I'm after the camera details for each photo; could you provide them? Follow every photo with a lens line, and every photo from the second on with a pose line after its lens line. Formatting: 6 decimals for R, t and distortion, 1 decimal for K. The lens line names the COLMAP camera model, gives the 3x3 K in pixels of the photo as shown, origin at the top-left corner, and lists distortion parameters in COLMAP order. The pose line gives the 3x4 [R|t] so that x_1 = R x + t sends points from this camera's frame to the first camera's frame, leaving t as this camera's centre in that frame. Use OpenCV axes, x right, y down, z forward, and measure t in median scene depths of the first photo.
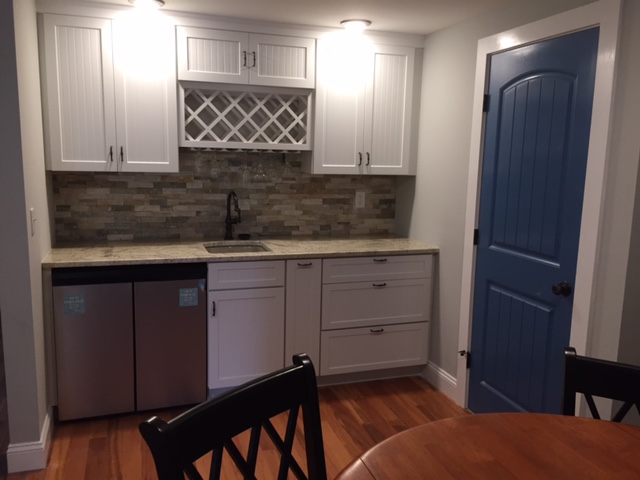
lens RADIAL K [[547.3, 0, 320.0], [0, 547.3, 240.0], [0, 0, 1]] dist [0.083853, -0.104290]
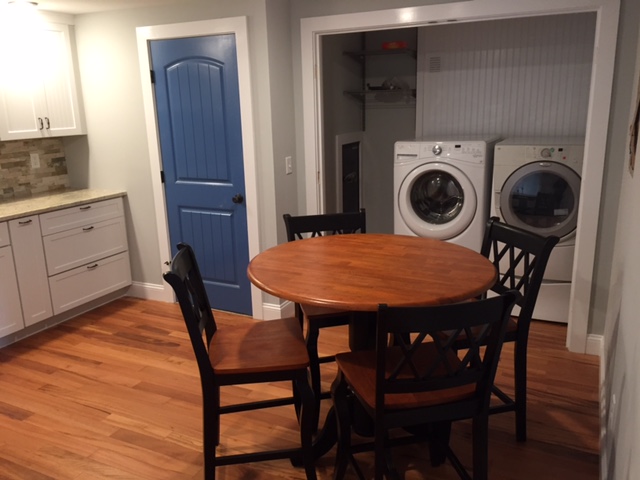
lens RADIAL K [[547.3, 0, 320.0], [0, 547.3, 240.0], [0, 0, 1]] dist [0.083853, -0.104290]
pose [[0.703740, -0.214582, 0.677277, -0.344525], [0.152775, 0.976703, 0.150704, 0.001062], [-0.693836, -0.002585, 0.720128, -0.217945]]
